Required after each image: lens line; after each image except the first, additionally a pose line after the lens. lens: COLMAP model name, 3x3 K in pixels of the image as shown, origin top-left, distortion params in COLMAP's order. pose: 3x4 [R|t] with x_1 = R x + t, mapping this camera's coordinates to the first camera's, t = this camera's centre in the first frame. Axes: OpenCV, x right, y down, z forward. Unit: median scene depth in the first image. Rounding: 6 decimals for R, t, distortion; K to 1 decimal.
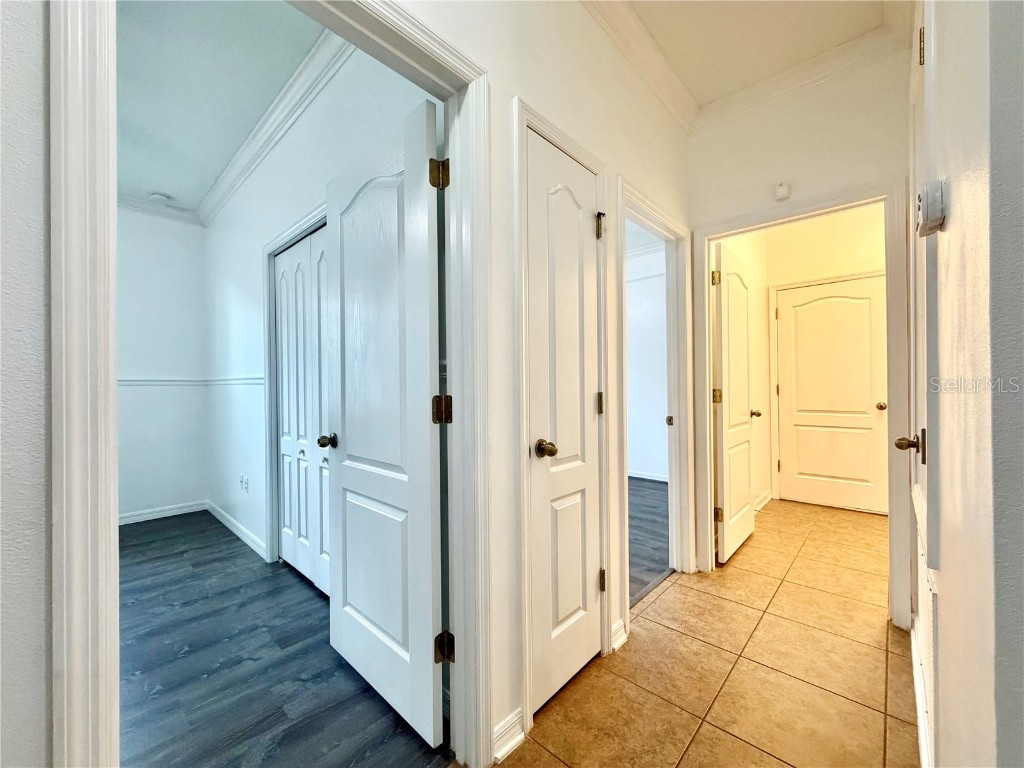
lens RADIAL K [[409.7, 0, 509.6], [0, 409.7, 383.9], [0, 0, 1]] dist [0.001217, 0.000153]
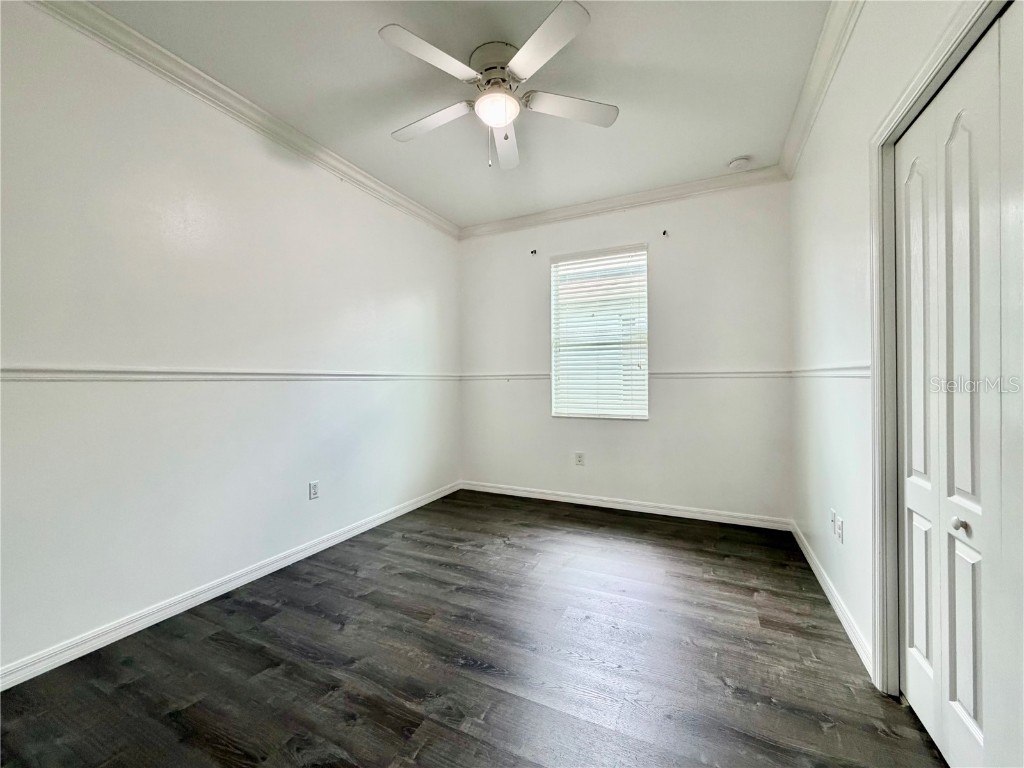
lens RADIAL K [[409.7, 0, 509.6], [0, 409.7, 383.9], [0, 0, 1]] dist [0.001217, 0.000153]
pose [[0.294810, 0.014401, -0.955447, -0.219845], [0.010469, 0.999778, 0.018300, -0.006799], [0.955498, -0.015398, 0.294594, 0.383292]]
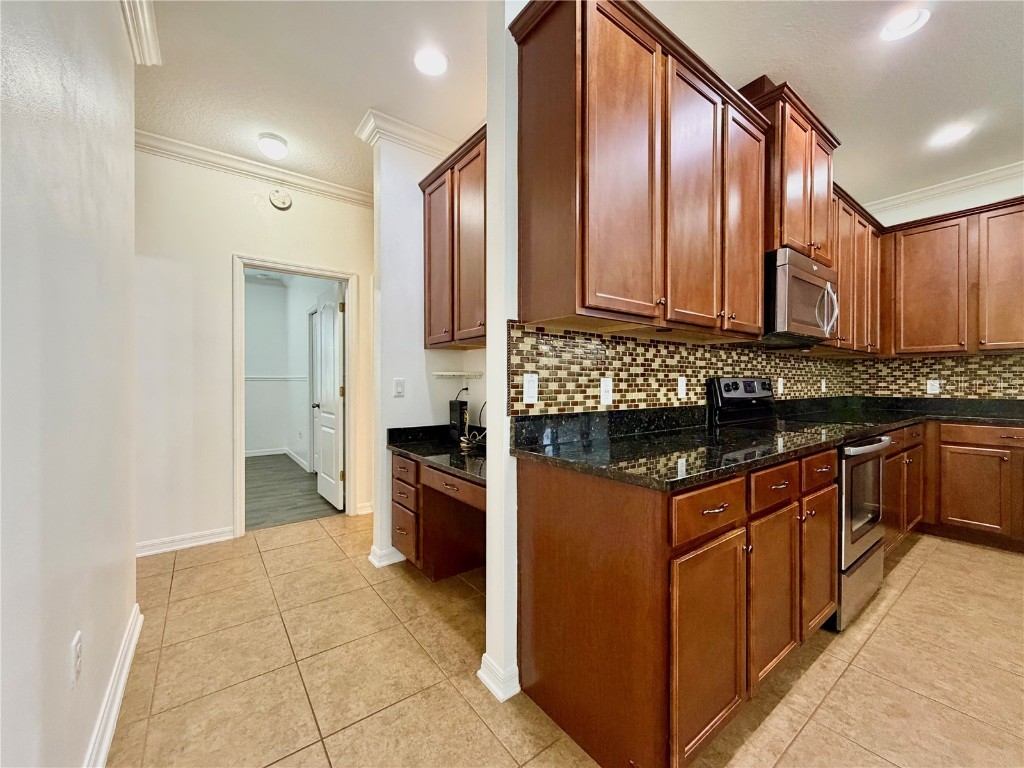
lens RADIAL K [[409.7, 0, 509.6], [0, 409.7, 383.9], [0, 0, 1]] dist [0.001217, 0.000153]
pose [[0.984120, 0.007468, -0.177348, 0.777851], [-0.006029, 0.999944, 0.008653, -0.011506], [0.177403, -0.007446, 0.984110, -0.832835]]
